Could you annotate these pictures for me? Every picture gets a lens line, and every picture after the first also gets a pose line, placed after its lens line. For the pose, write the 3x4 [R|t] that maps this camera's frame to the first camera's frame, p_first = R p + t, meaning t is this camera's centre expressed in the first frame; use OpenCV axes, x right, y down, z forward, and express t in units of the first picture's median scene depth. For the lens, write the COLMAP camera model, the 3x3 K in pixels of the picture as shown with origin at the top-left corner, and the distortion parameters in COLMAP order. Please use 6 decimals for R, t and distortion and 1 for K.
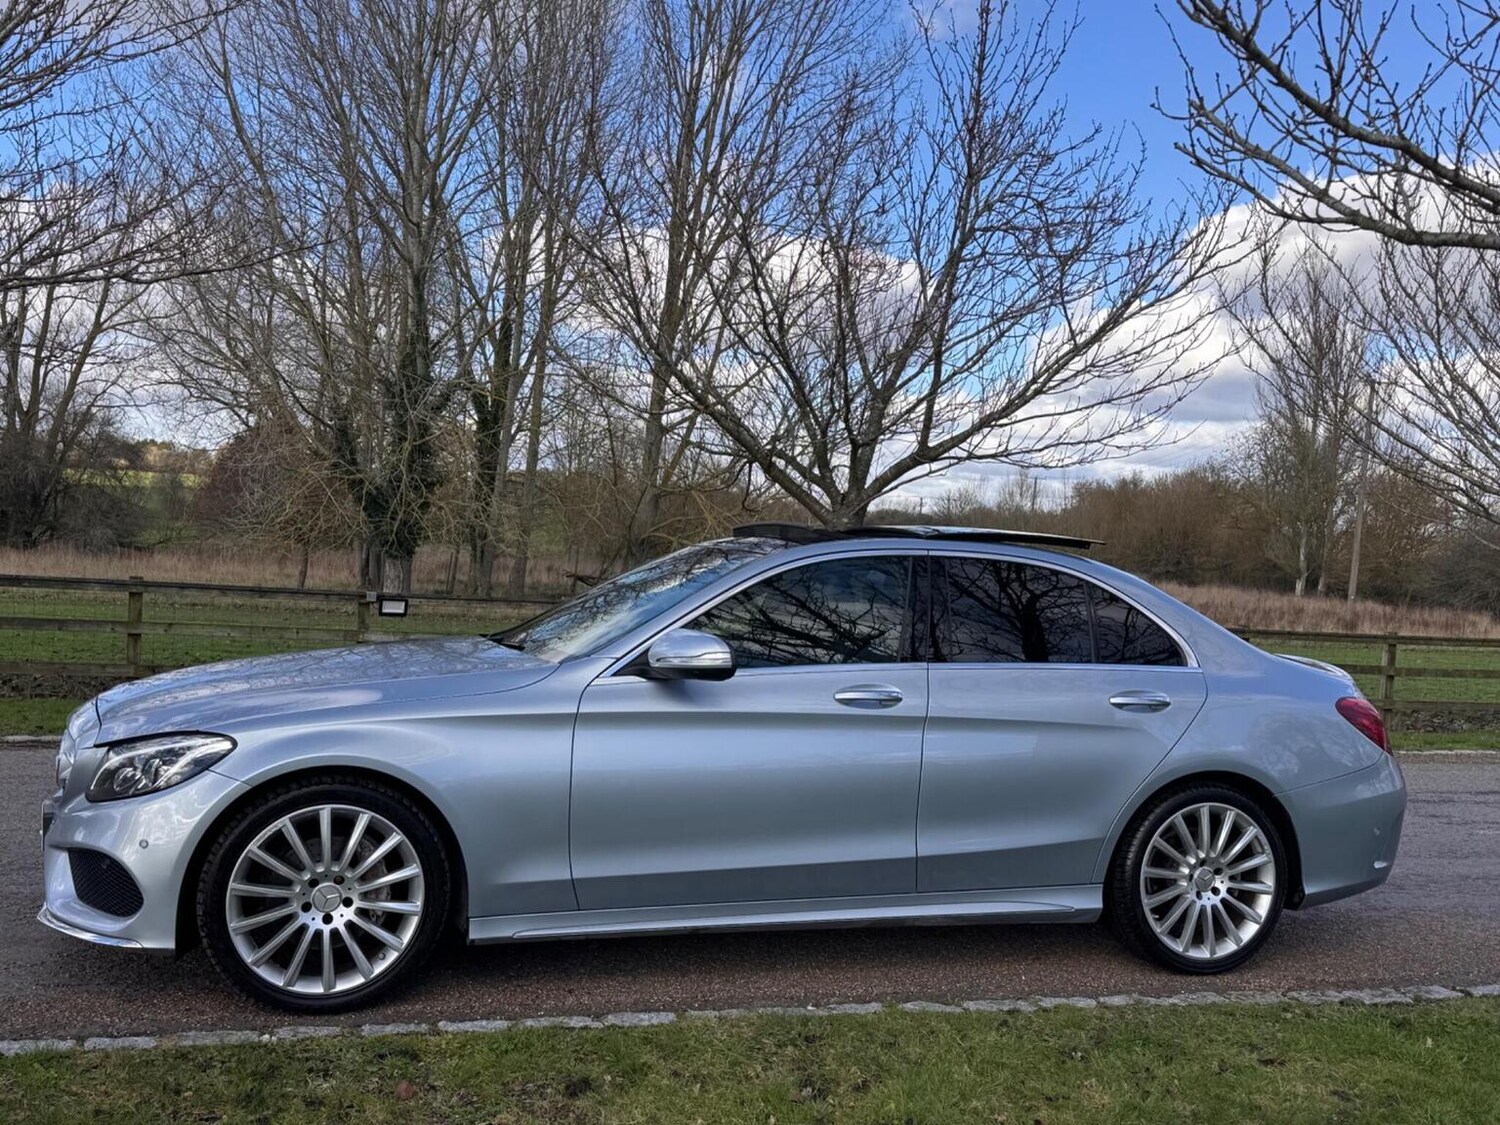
lens RADIAL K [[1483.5, 0, 780.2], [0, 1483.5, 557.5], [0, 0, 1]] dist [0.045071, 0.000000]
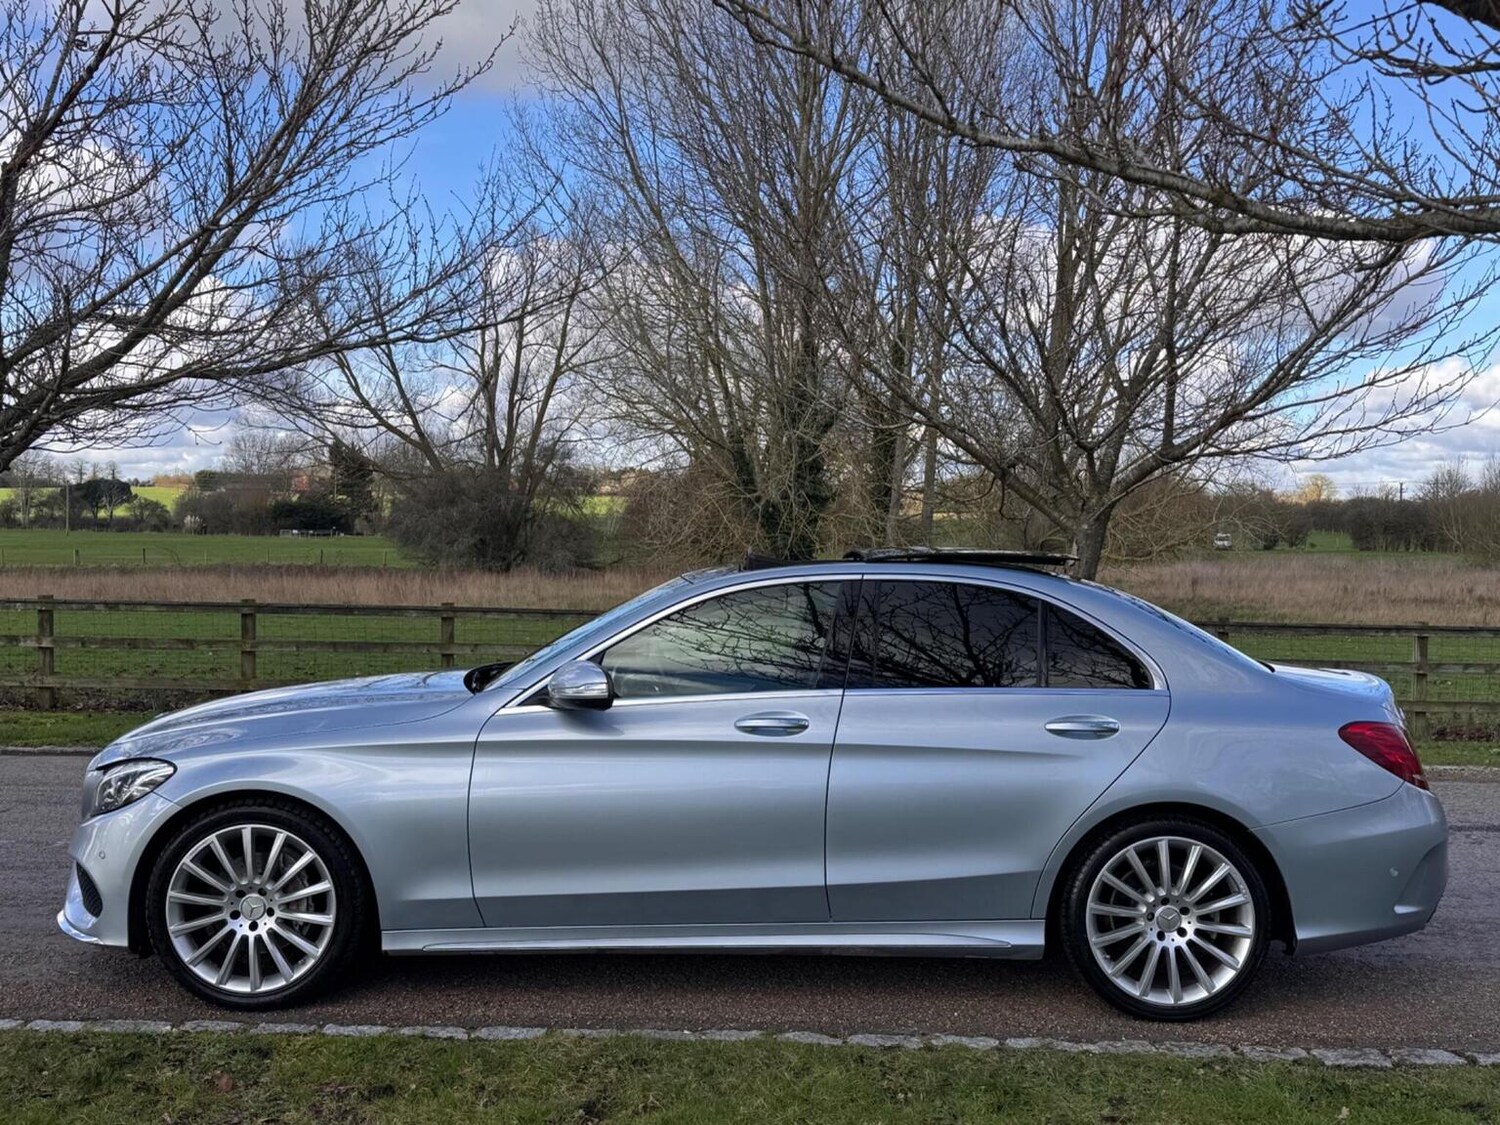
lens RADIAL K [[1483.5, 0, 766.7], [0, 1483.5, 564.1], [0, 0, 1]] dist [0.045071, 0.000000]
pose [[0.951281, -0.034110, -0.306434, 0.353361], [0.034525, 0.999396, -0.004067, -0.010136], [0.306387, -0.006710, 0.951883, 0.043075]]
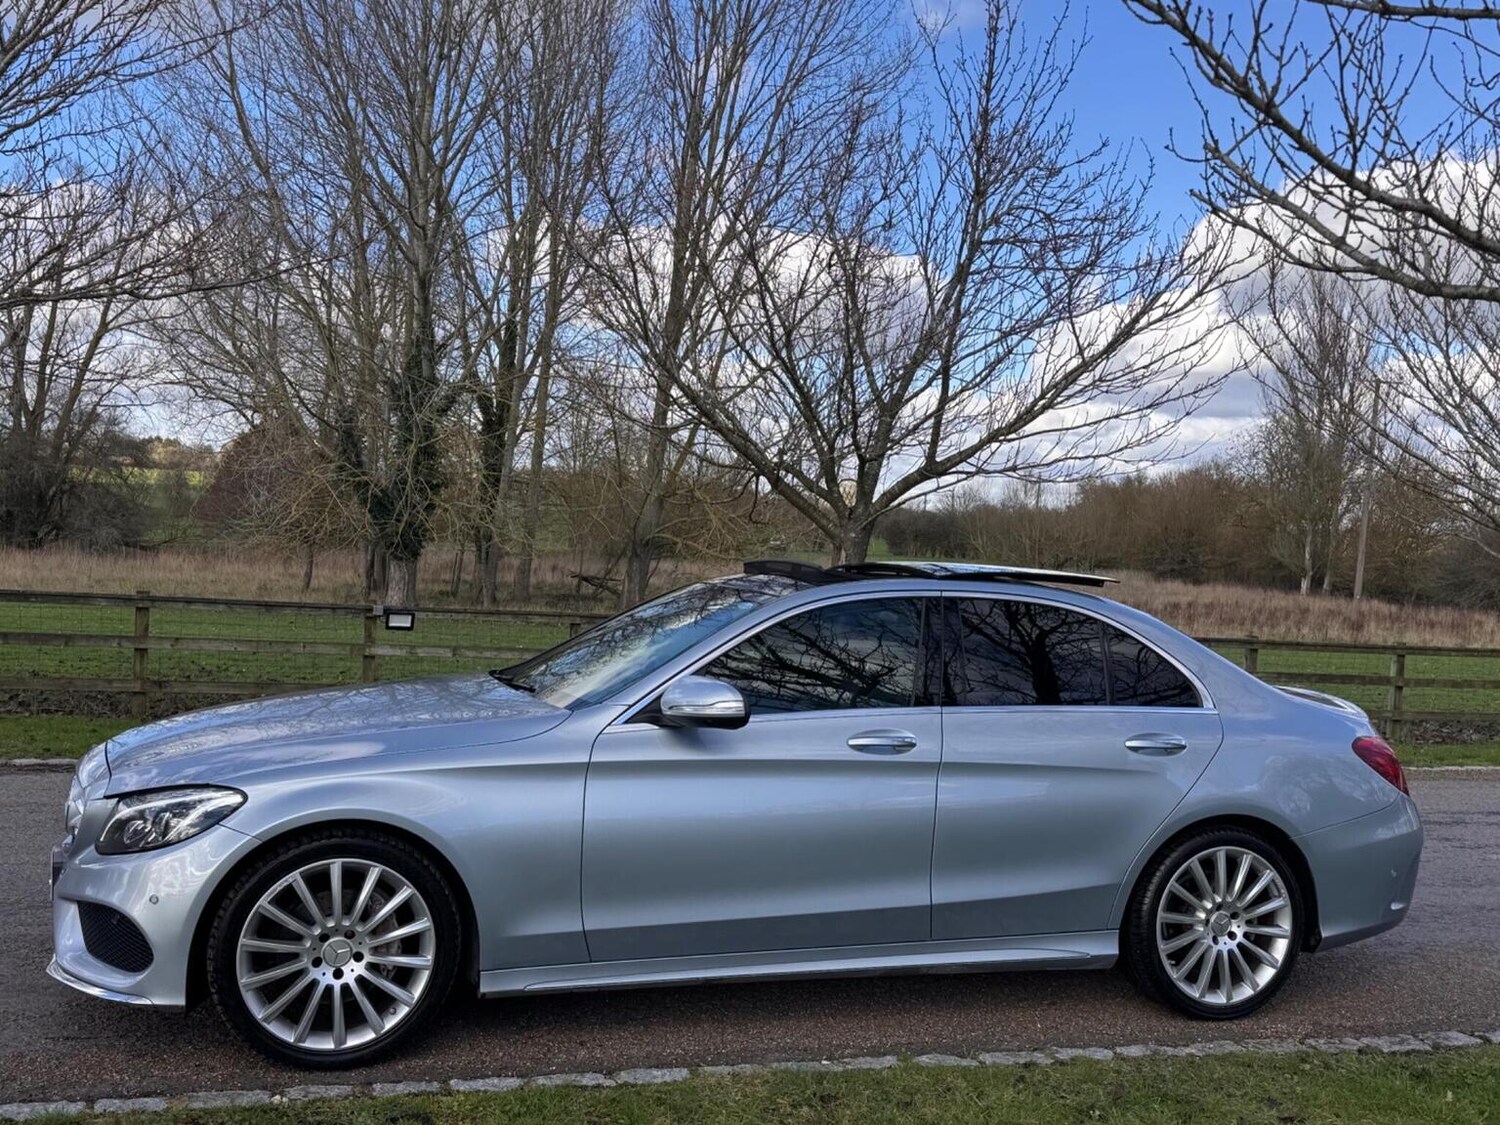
lens RADIAL K [[1483.5, 0, 778.9], [0, 1483.5, 546.3], [0, 0, 1]] dist [0.045071, 0.000000]
pose [[0.999994, -0.000110, -0.003469, -0.005818], [0.000092, 0.999987, -0.005037, -0.031354], [0.003469, 0.005036, 0.999981, 0.005586]]
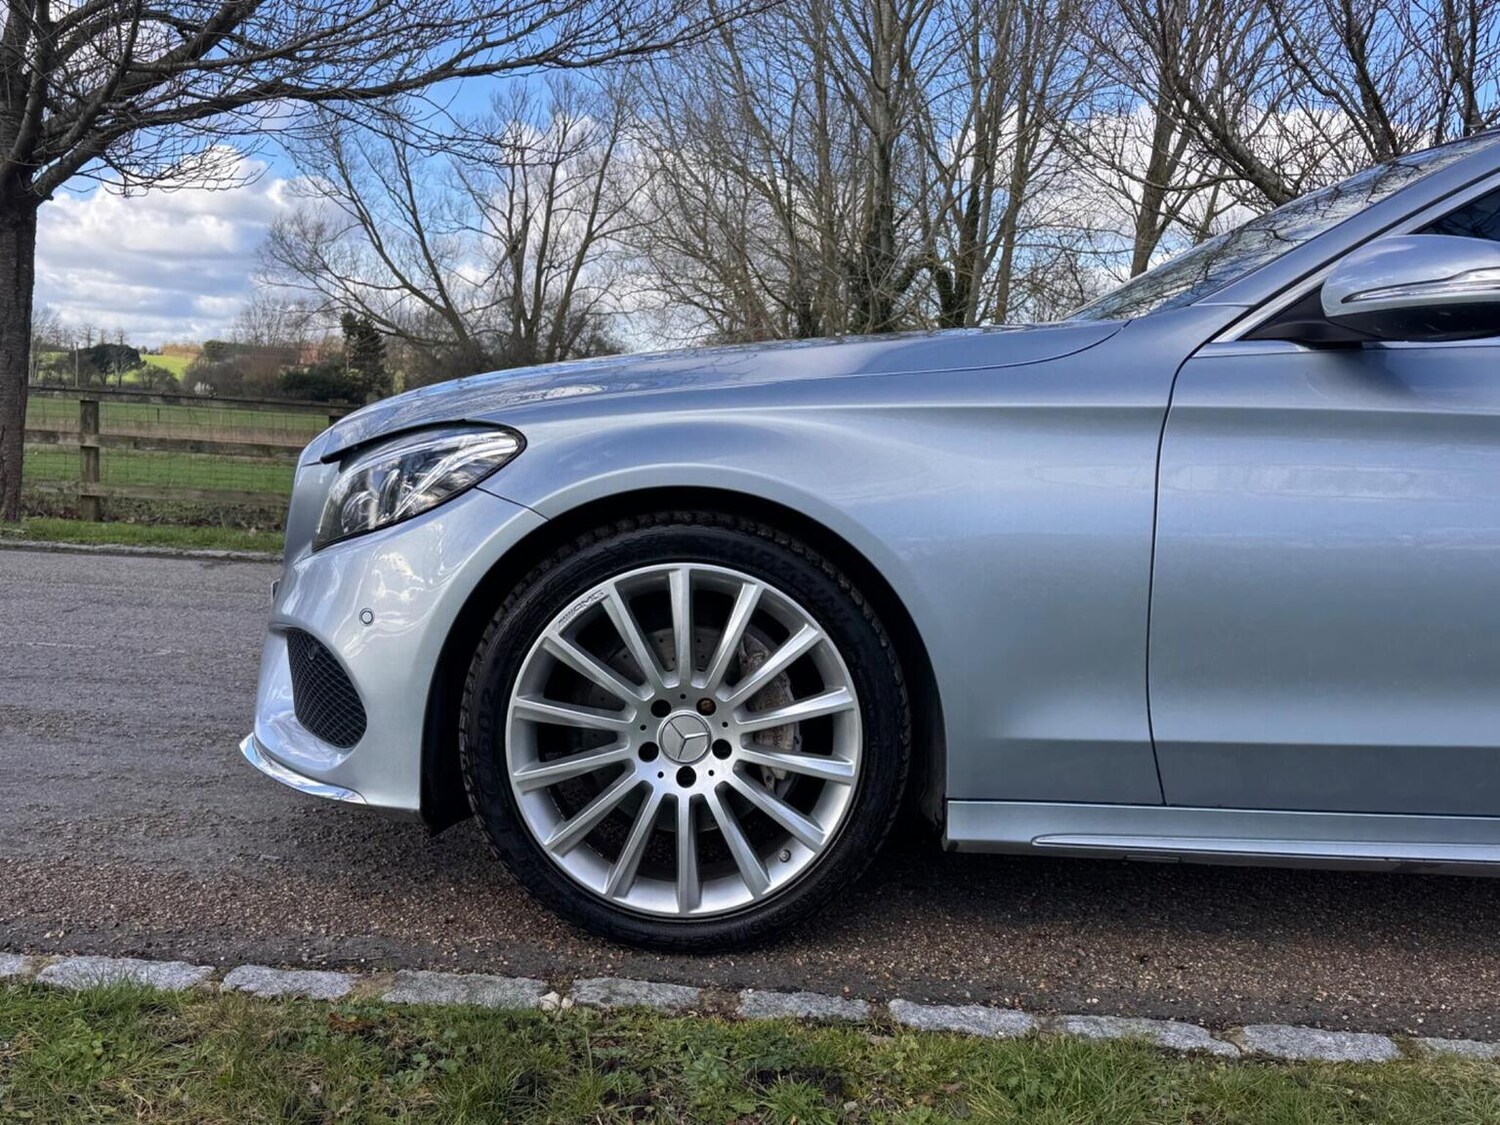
lens RADIAL K [[1483.5, 0, 753.2], [0, 1483.5, 579.2], [0, 0, 1]] dist [0.045071, 0.000000]
pose [[0.947863, 0.028635, -0.317390, -0.098531], [-0.004525, 0.997064, 0.076441, 0.111750], [0.318647, -0.071020, 0.945209, 0.438199]]
